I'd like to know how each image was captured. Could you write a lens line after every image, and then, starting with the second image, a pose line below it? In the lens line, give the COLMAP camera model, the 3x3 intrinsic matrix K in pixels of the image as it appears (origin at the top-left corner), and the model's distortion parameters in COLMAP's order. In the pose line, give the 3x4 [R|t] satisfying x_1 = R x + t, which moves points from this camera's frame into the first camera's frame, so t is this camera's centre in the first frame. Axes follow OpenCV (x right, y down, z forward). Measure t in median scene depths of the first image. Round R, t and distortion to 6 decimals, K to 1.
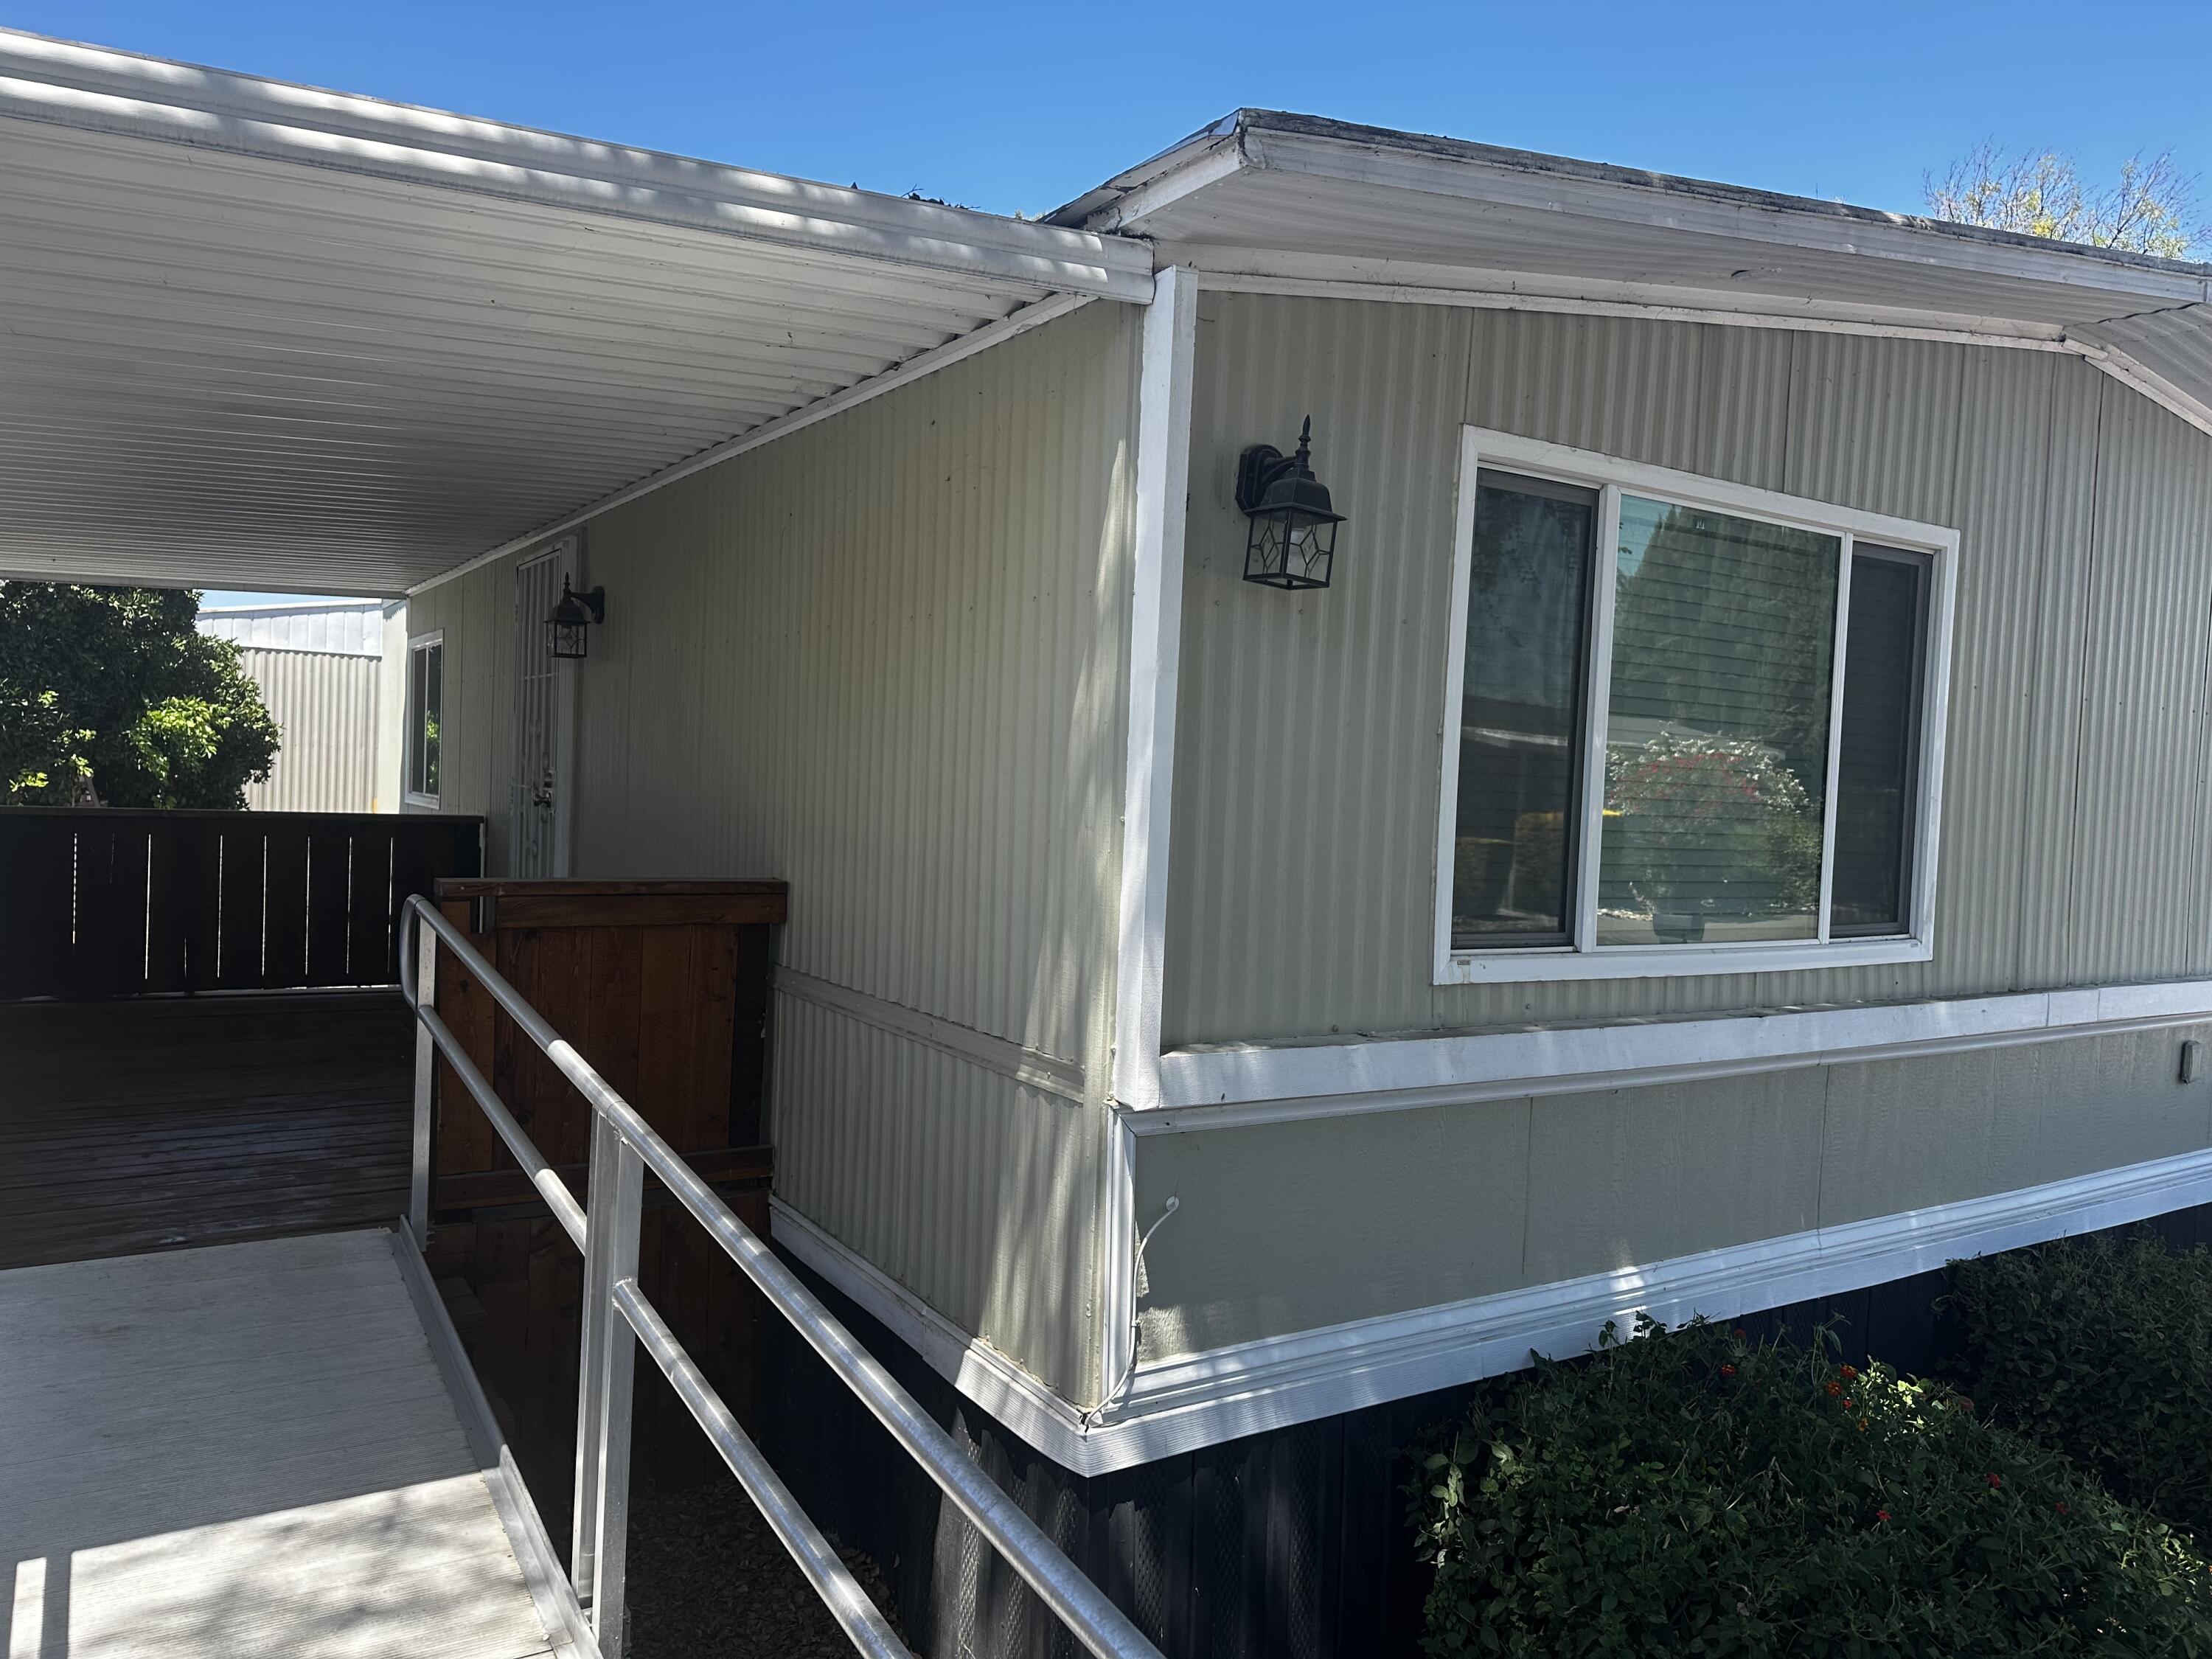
lens RADIAL K [[1538.0, 0, 1092.1], [0, 1538.0, 831.9], [0, 0, 1]] dist [0.056560, -0.060056]
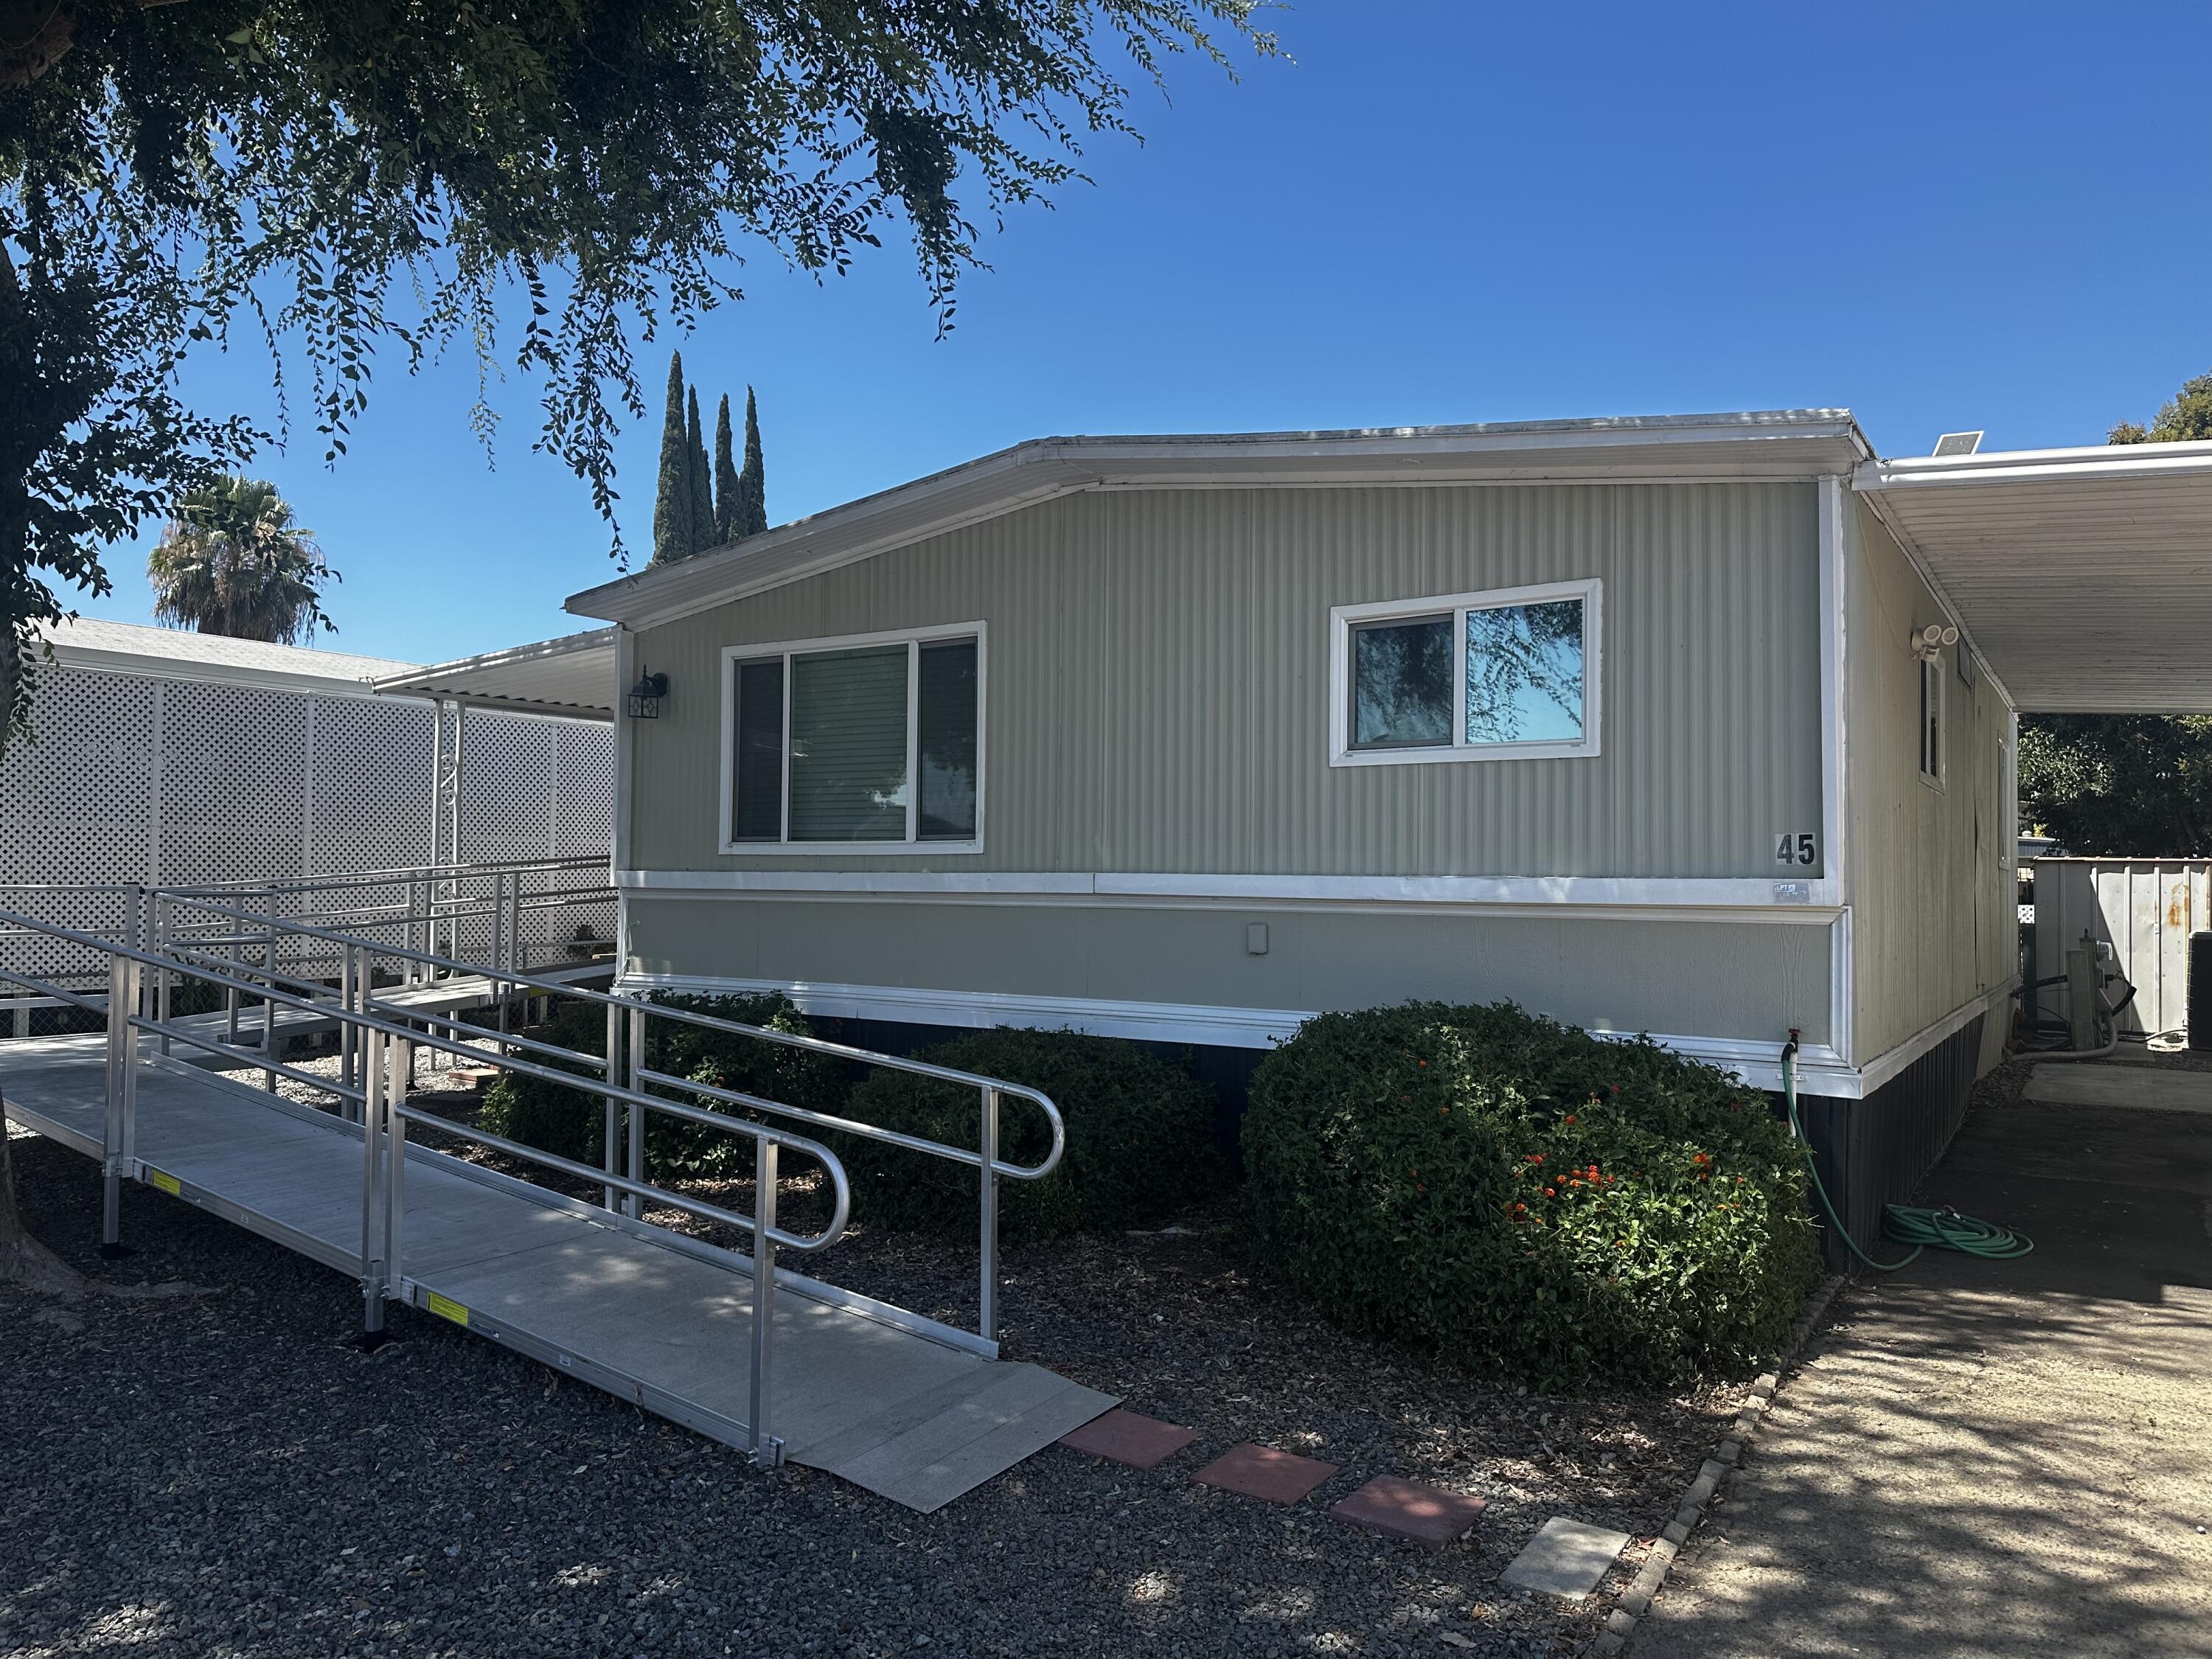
lens RADIAL K [[1538.0, 0, 1092.1], [0, 1538.0, 831.9], [0, 0, 1]] dist [0.056560, -0.060056]
pose [[0.436416, -0.062047, -0.897603, 2.910625], [-0.012499, 0.997105, -0.075003, 0.252389], [0.899658, 0.043952, 0.434377, 0.420900]]
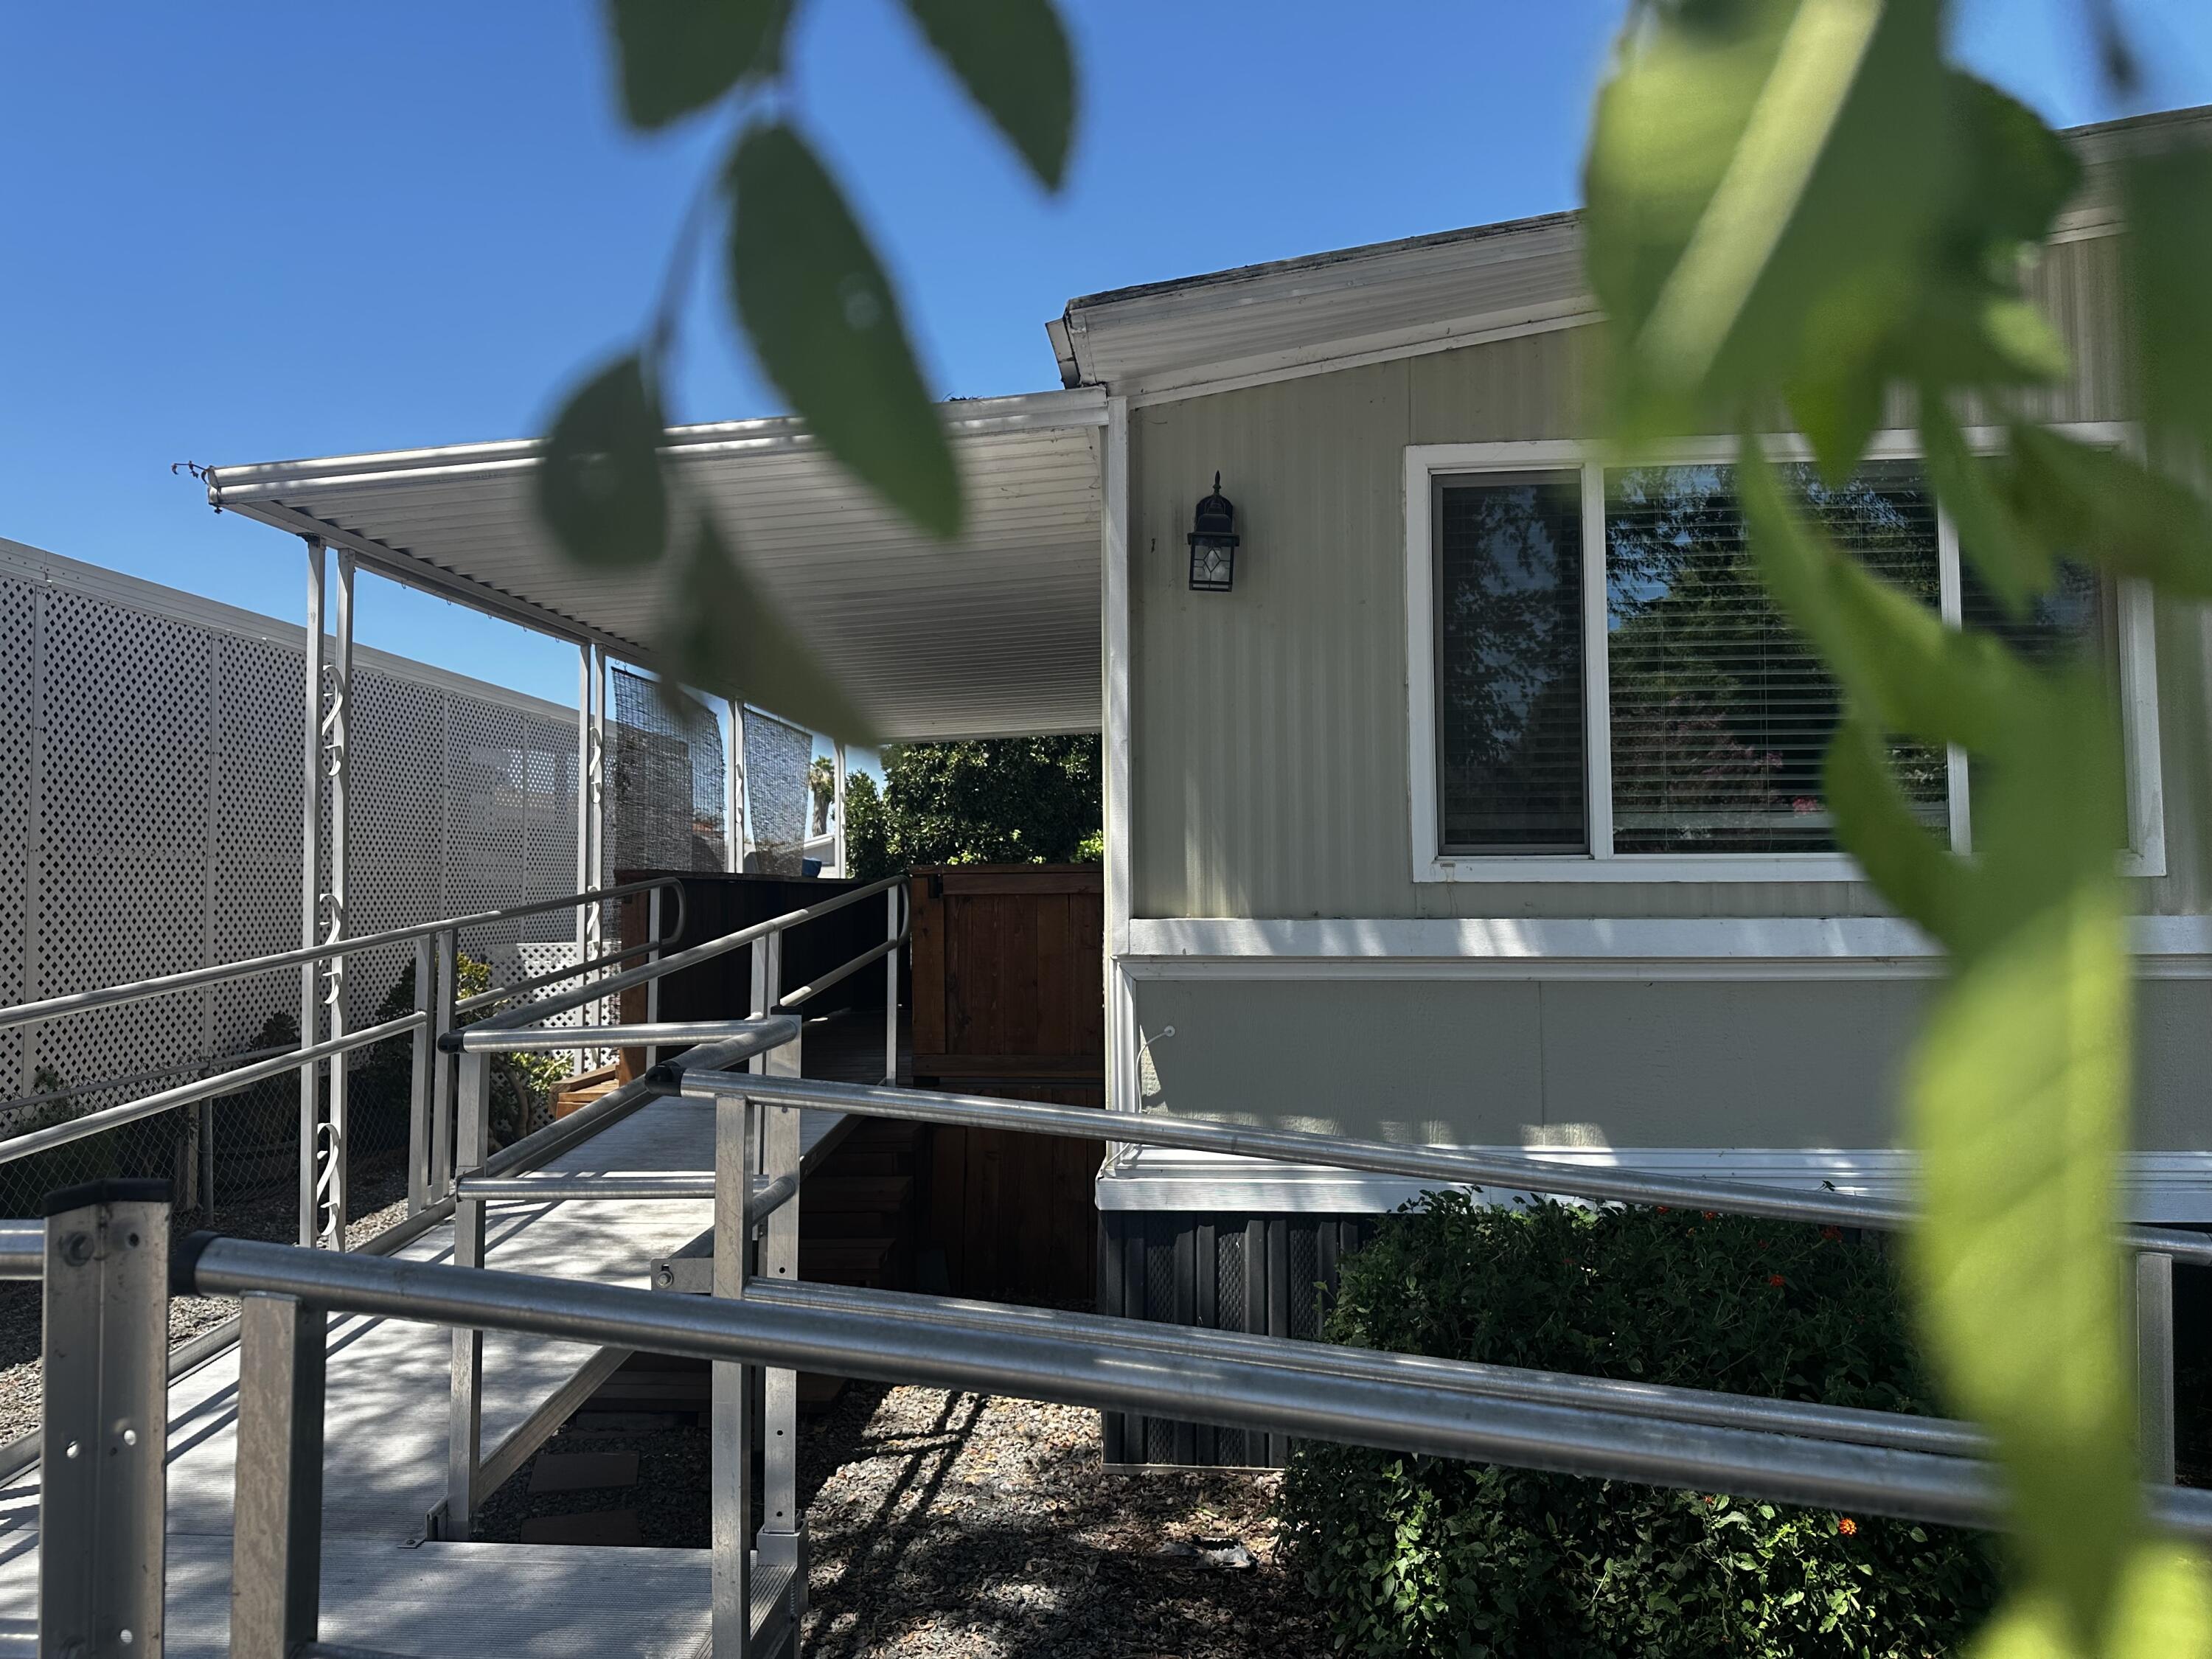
lens RADIAL K [[1538.0, 0, 1092.1], [0, 1538.0, 831.9], [0, 0, 1]] dist [0.056560, -0.060056]
pose [[0.793474, -0.072876, -0.604225, 0.779095], [0.015408, 0.994892, -0.099762, 0.180323], [0.608409, 0.069849, 0.790544, -0.158123]]
